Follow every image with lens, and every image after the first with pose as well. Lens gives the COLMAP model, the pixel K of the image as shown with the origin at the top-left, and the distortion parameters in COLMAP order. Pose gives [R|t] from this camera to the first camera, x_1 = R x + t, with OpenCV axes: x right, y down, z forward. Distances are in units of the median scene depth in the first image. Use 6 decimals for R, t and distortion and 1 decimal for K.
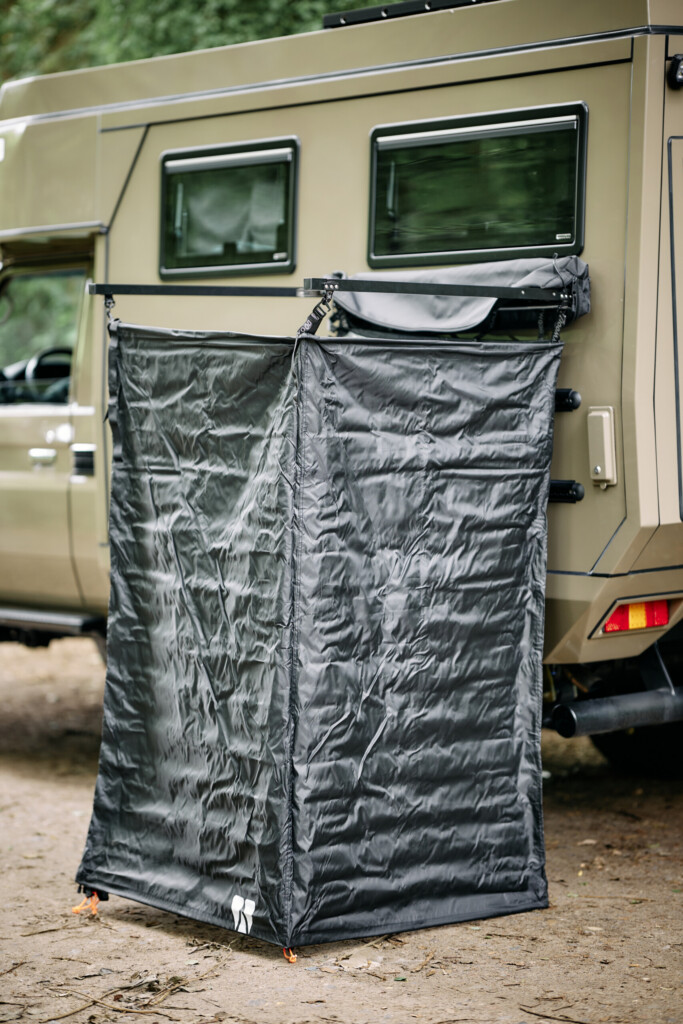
lens RADIAL K [[3052.1, 0, 341.5], [0, 3052.1, 512.0], [0, 0, 1]] dist [0.271459, -1.408317]
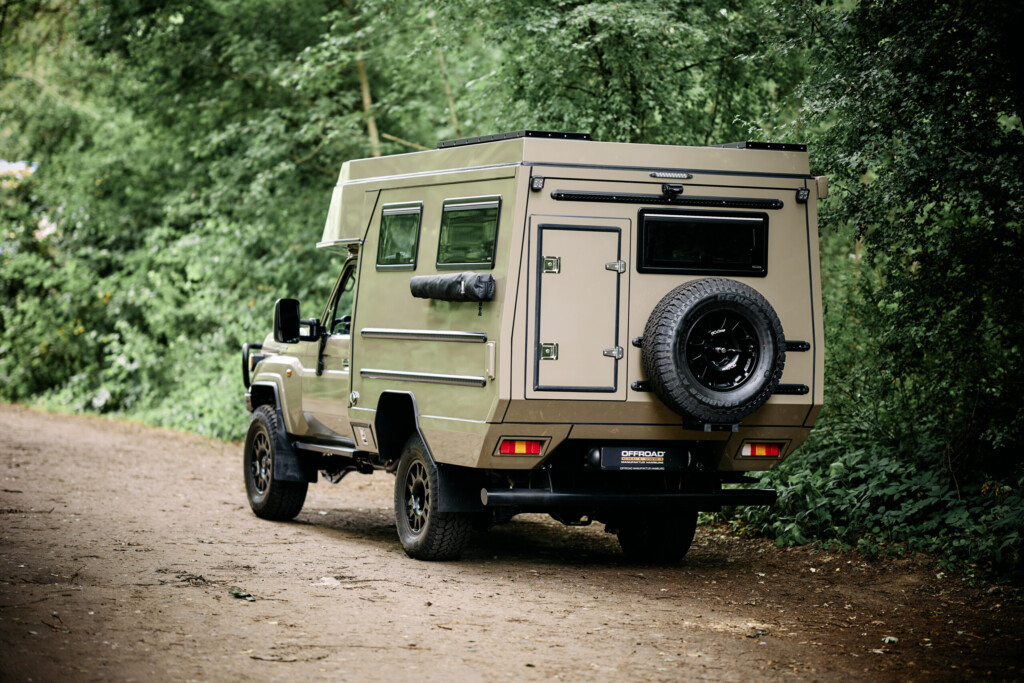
lens RADIAL K [[3052.1, 0, 512.0], [0, 3052.1, 341.5], [0, 0, 1]] dist [0.271459, -1.408317]
pose [[0.957940, 0.067188, -0.278992, 0.530925], [-0.082953, 0.995533, -0.045077, 0.045728], [0.274718, 0.066324, 0.959235, -0.772904]]
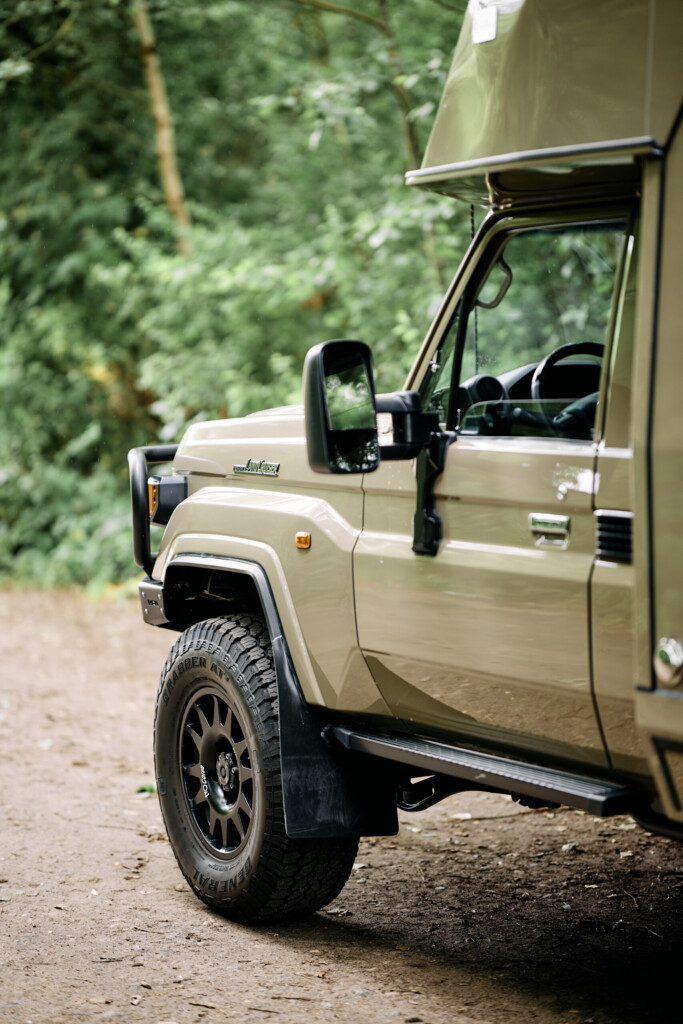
lens RADIAL K [[3052.1, 0, 341.5], [0, 3052.1, 512.0], [0, 0, 1]] dist [0.271459, -1.408317]
pose [[0.983465, 0.023143, -0.179615, -0.029374], [-0.020422, 0.999647, 0.016984, -0.031196], [0.179945, -0.013035, 0.983590, 0.403261]]
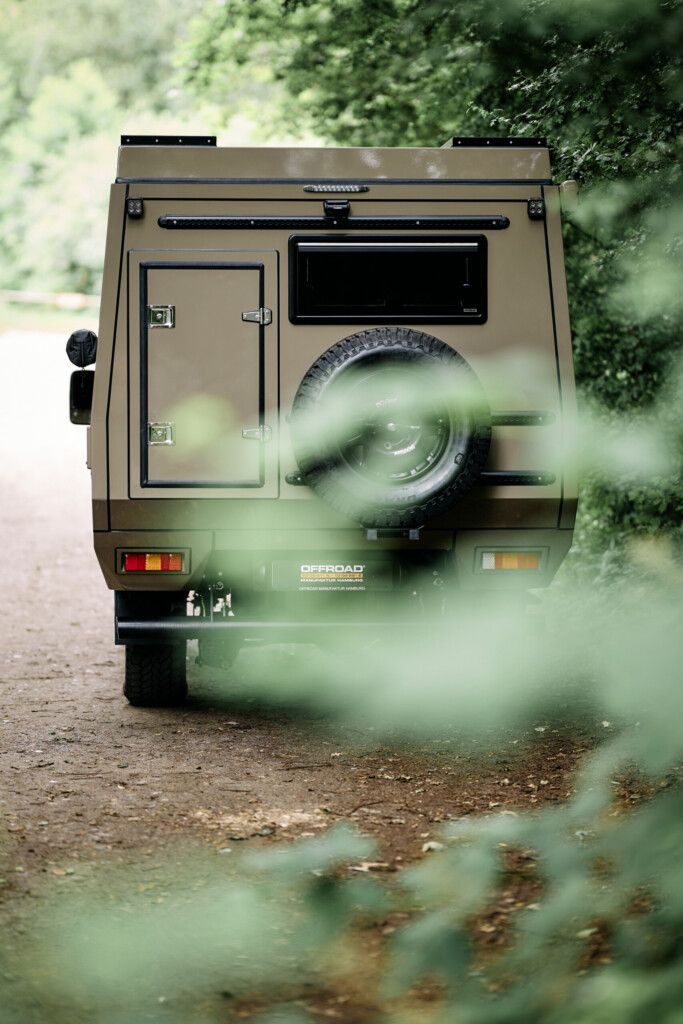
lens RADIAL K [[3052.1, 0, 341.5], [0, 3052.1, 512.0], [0, 0, 1]] dist [0.271459, -1.408317]
pose [[0.801462, 0.067634, -0.594210, 0.877694], [-0.071451, 0.997297, 0.017141, -0.019524], [0.593763, 0.028719, 0.804128, -0.131217]]
